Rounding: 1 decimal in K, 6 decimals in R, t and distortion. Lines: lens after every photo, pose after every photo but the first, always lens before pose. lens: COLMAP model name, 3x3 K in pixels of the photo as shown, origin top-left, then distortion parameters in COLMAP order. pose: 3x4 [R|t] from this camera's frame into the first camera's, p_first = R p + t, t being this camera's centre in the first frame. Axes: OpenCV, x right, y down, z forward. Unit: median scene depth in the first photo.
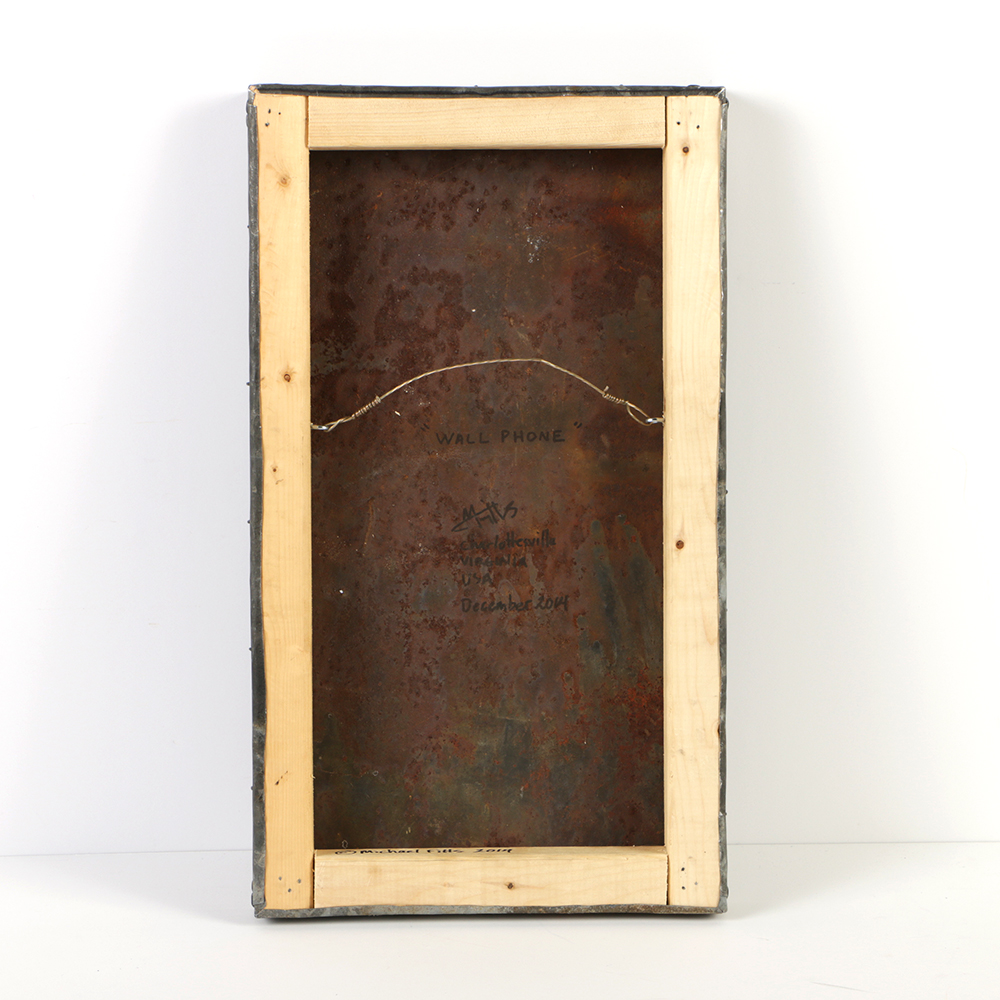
lens RADIAL K [[2681.8, 0, 499.8], [0, 2681.8, 500.0], [0, 0, 1]] dist [0.050523, 0.000000]
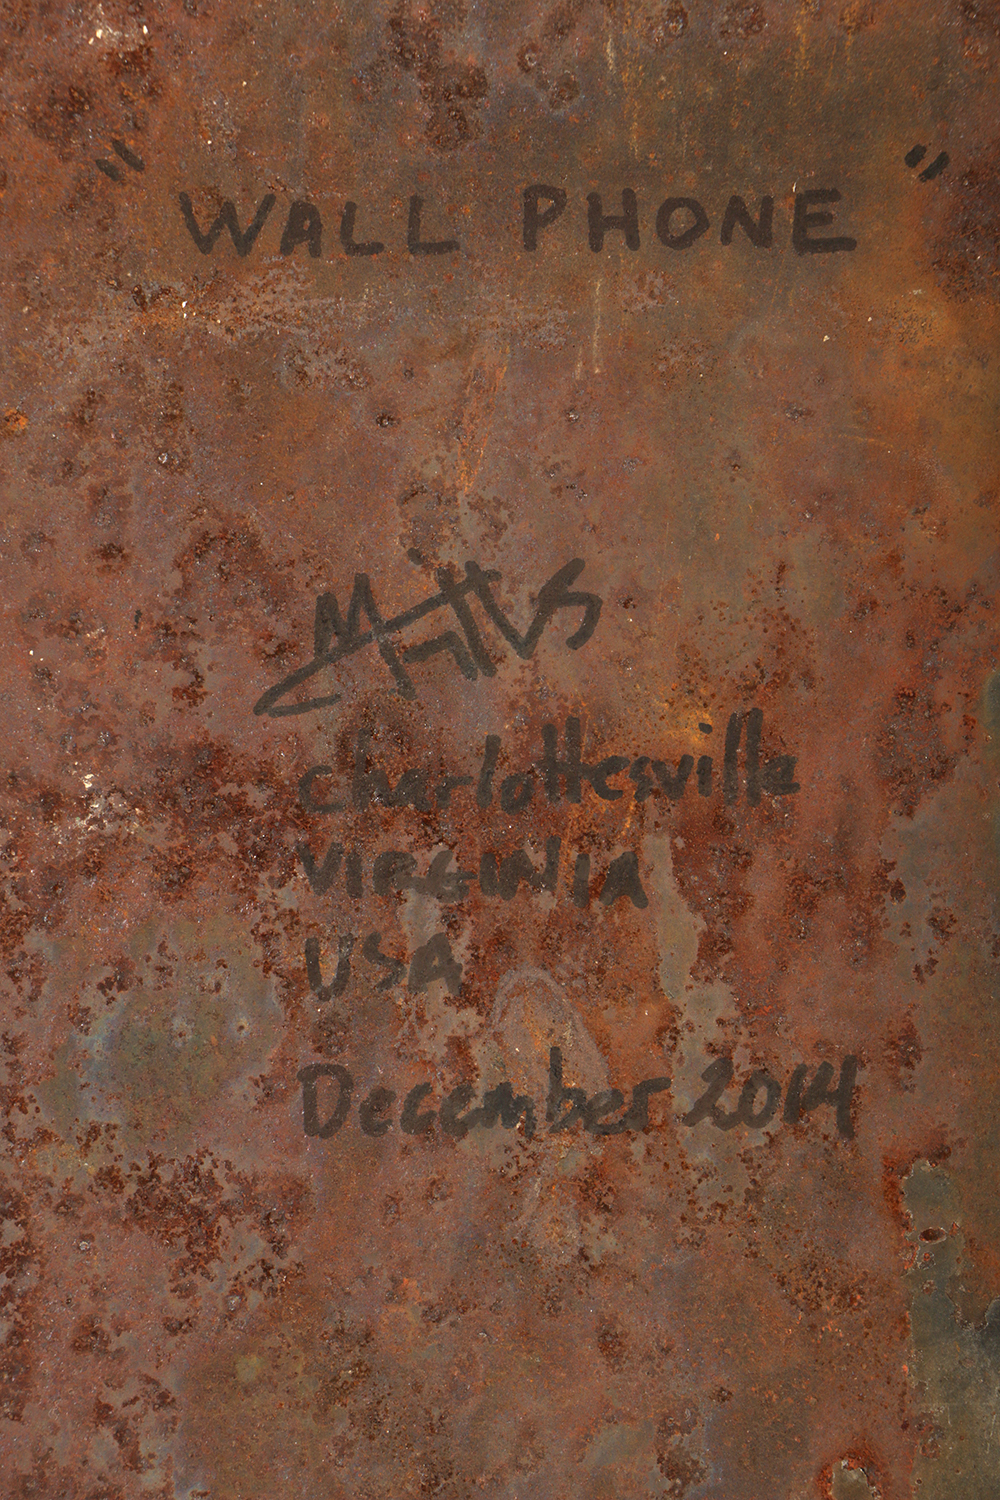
lens RADIAL K [[7337.6, 0, 500.2], [0, 7337.6, 749.9], [0, 0, 1]] dist [-0.087458, 0.000000]
pose [[0.999875, 0.015645, -0.002453, 0.000813], [-0.015620, 0.999830, 0.009786, 0.008937], [0.002606, -0.009747, 0.999949, 0.478049]]
